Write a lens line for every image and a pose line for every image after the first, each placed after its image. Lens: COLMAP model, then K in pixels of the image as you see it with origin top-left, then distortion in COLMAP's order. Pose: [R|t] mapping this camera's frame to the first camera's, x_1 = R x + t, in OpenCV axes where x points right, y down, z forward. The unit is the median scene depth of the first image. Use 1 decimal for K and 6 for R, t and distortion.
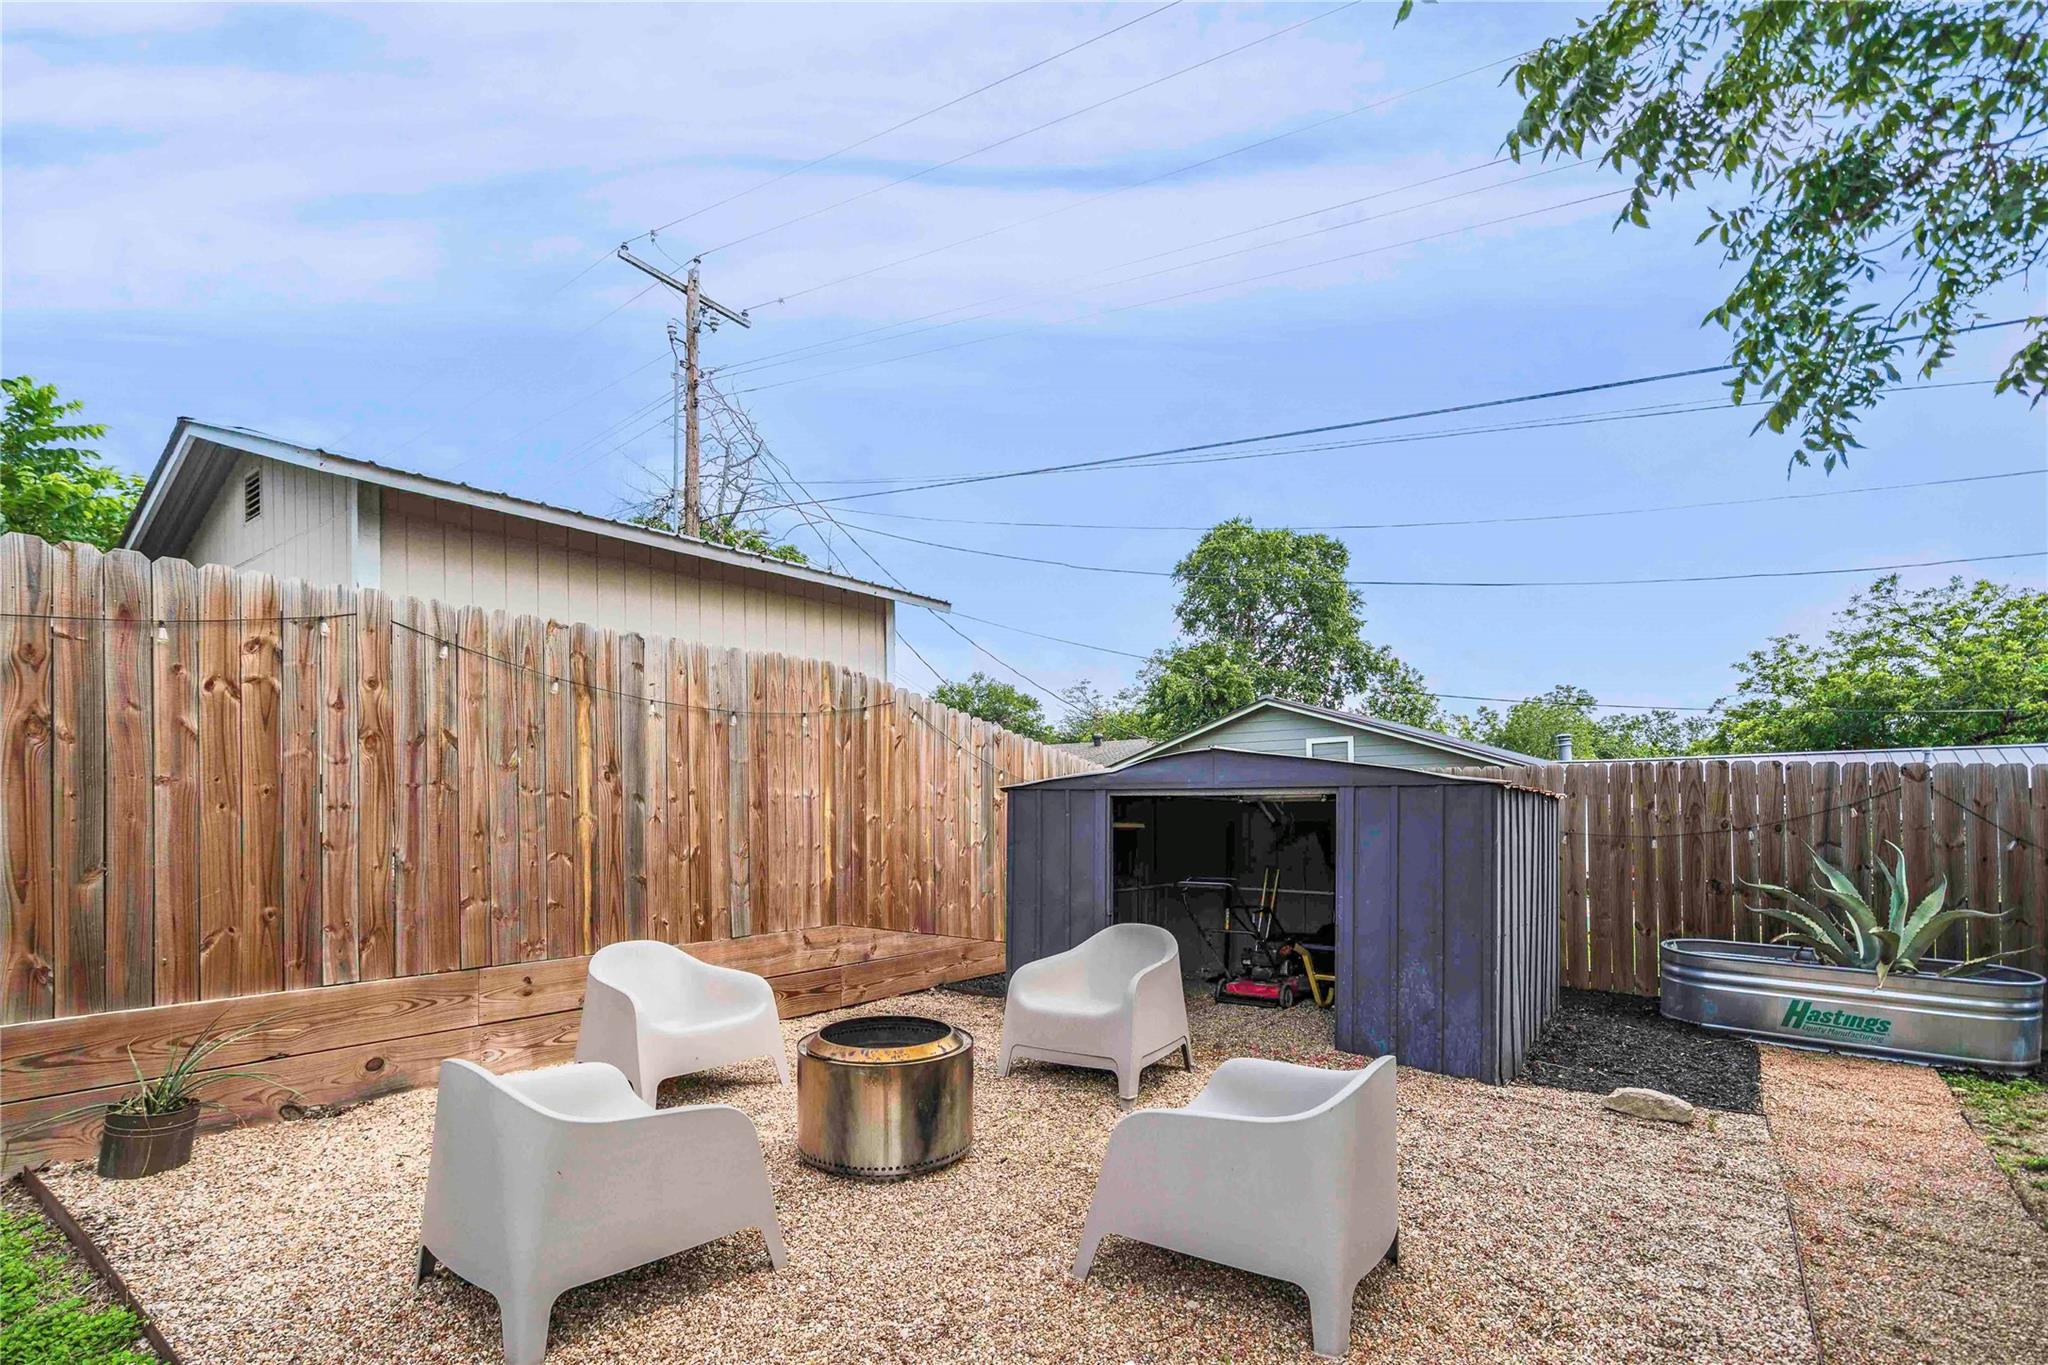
lens RADIAL K [[939.1, 0, 1032.7], [0, 939.1, 807.6], [0, 0, 1]] dist [0.011099, 0.000041]
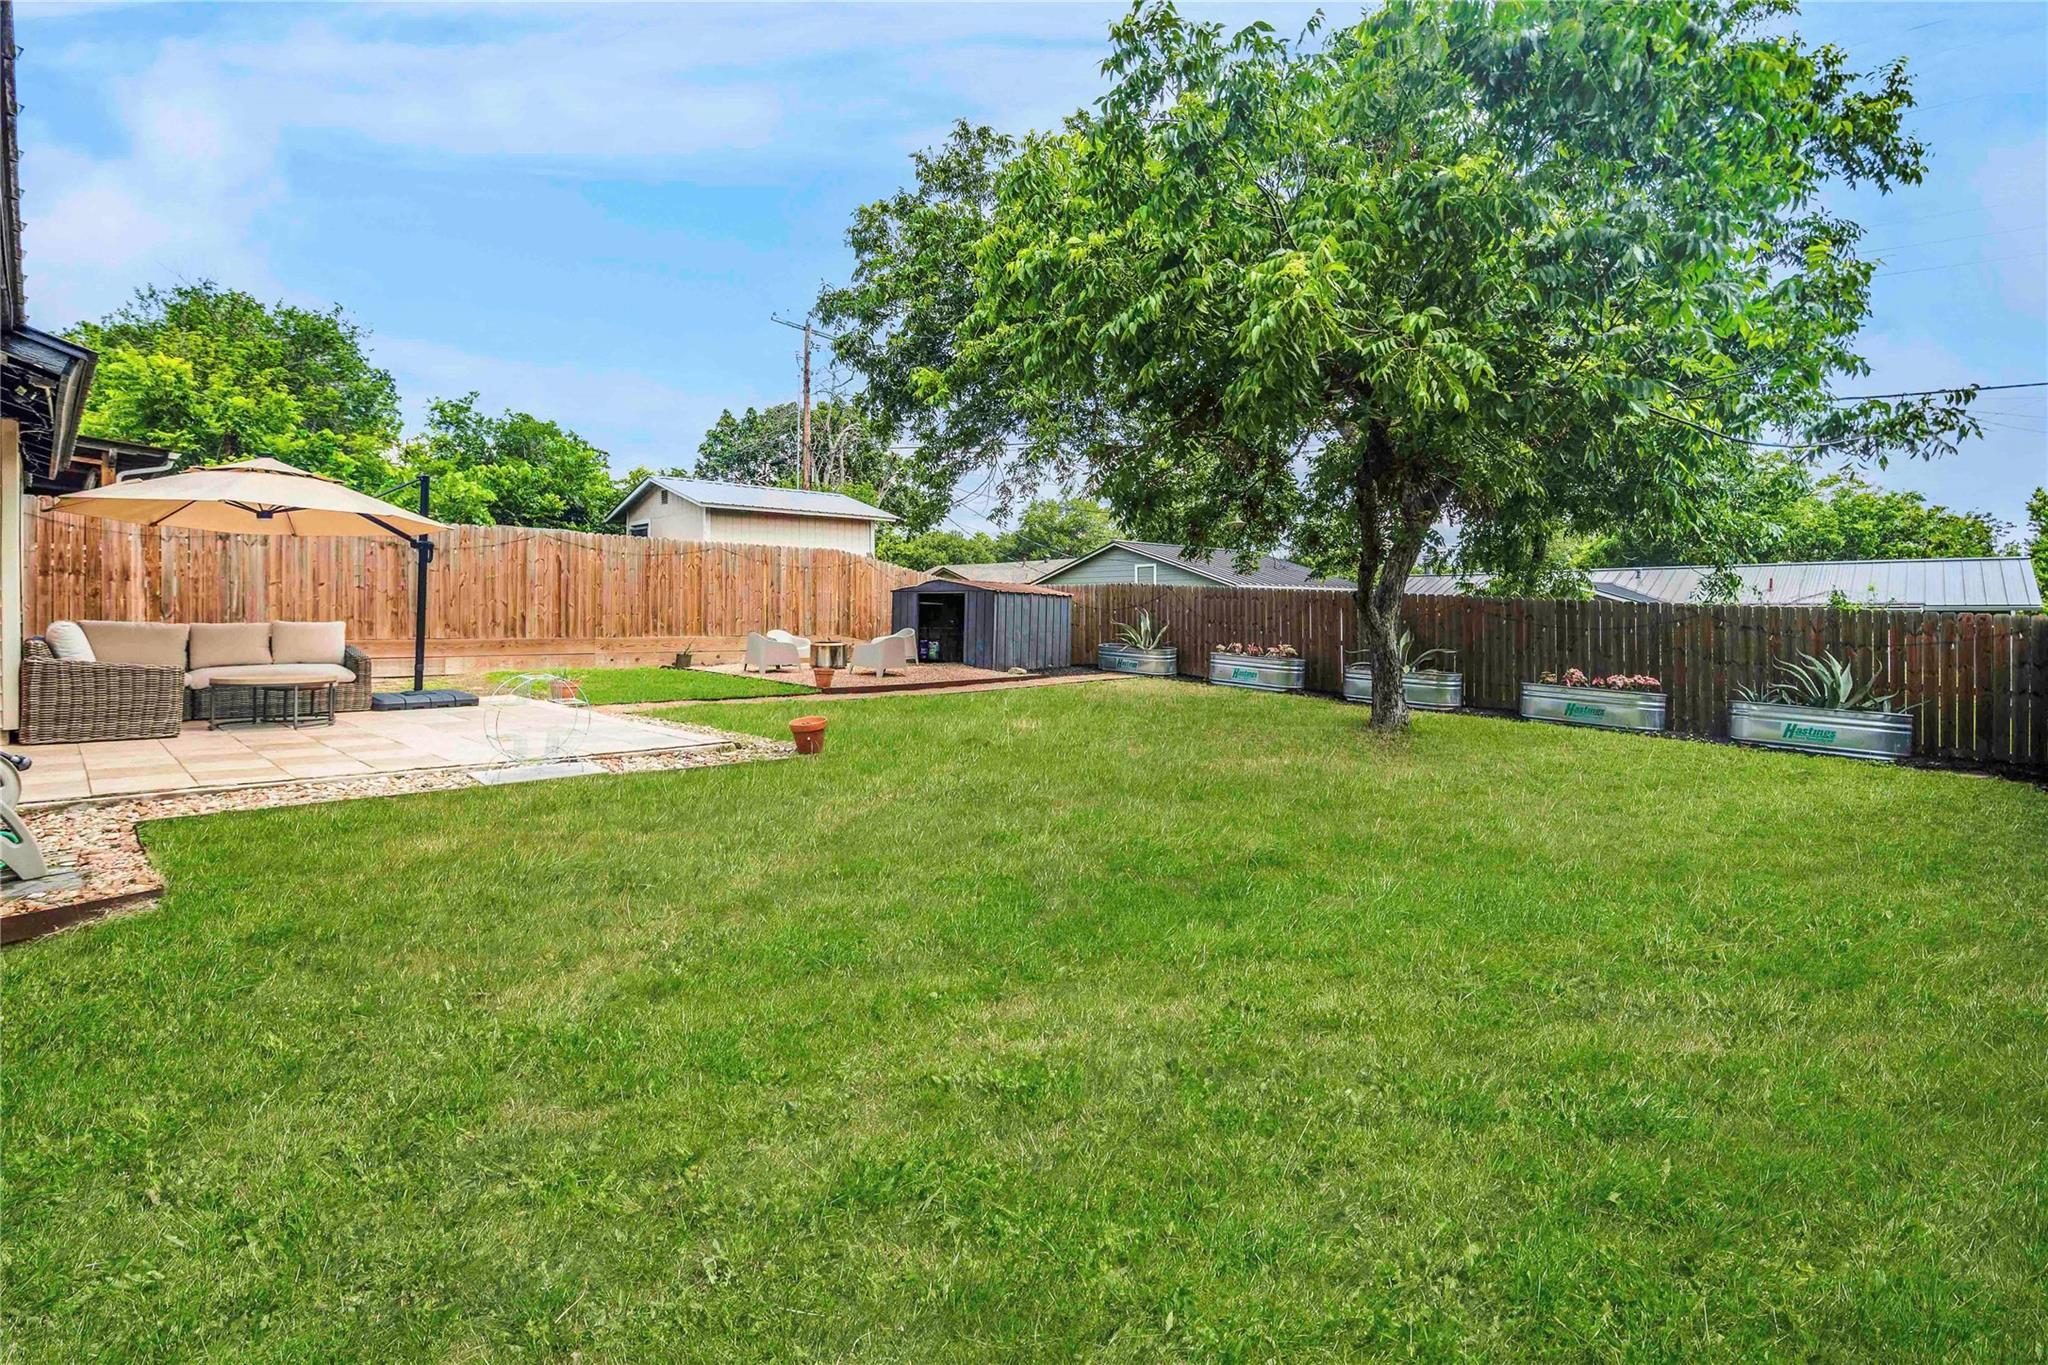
lens RADIAL K [[967.0, 0, 1029.0], [0, 967.0, 609.5], [0, 0, 1]] dist [0.027245, -0.000409]
pose [[0.989893, 0.010412, -0.141432, 0.724401], [-0.010556, 0.999944, -0.000266, 0.030781], [0.141422, 0.001756, 0.989948, -1.743187]]
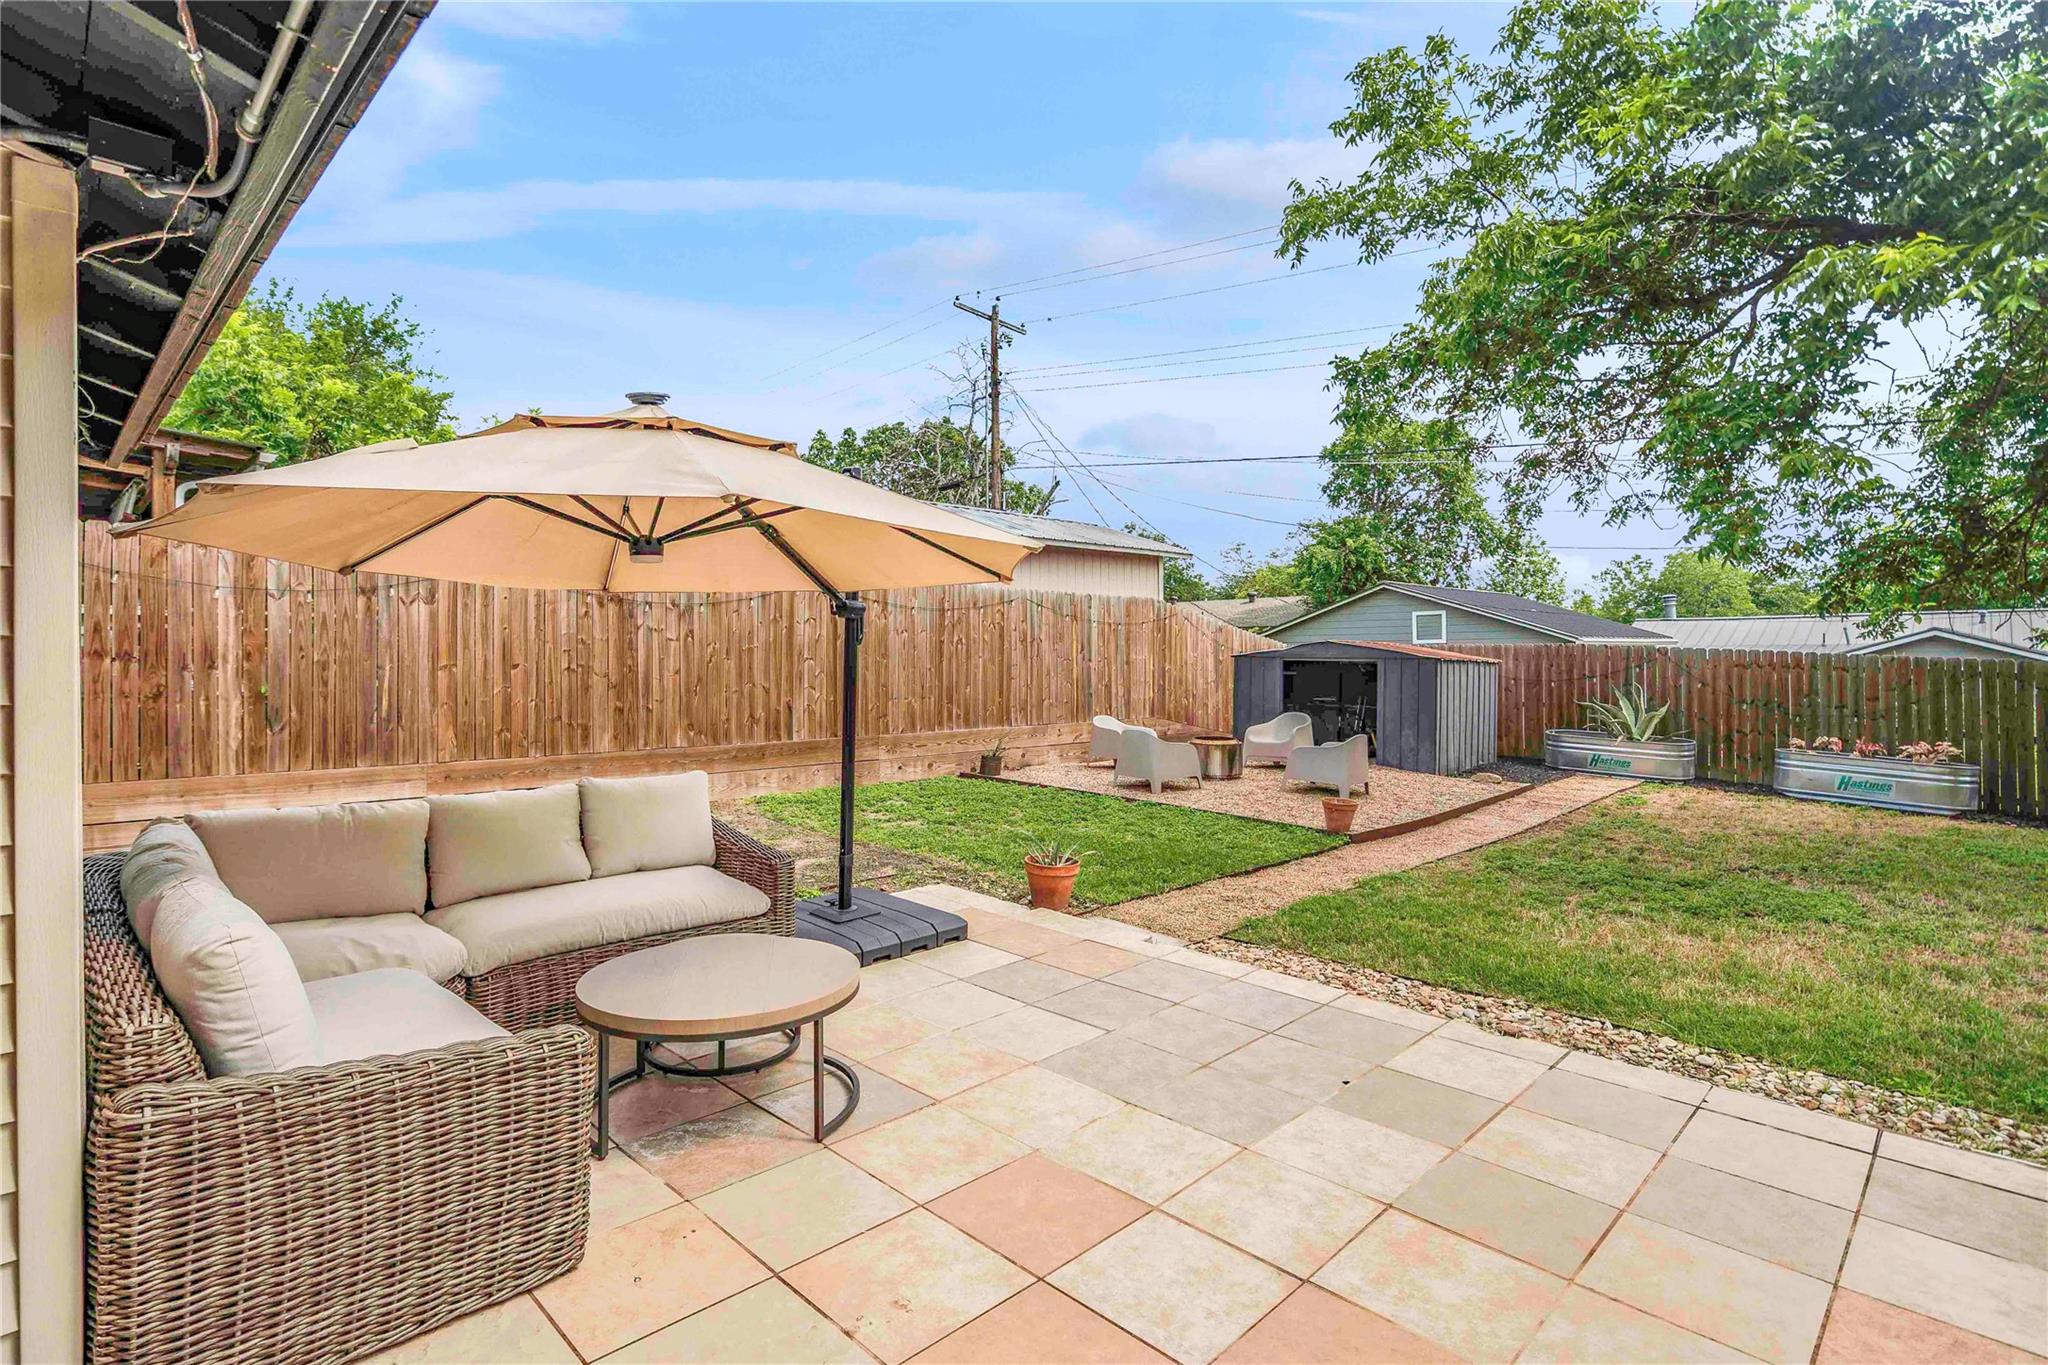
lens RADIAL K [[980.9, 0, 1048.0], [0, 980.9, 655.2], [0, 0, 1]] dist [0.013351, 0.000224]
pose [[0.992301, 0.006025, -0.123707, -0.146386], [-0.005368, 0.999970, 0.005644, -0.027422], [0.123737, -0.004936, 0.992303, -1.119345]]
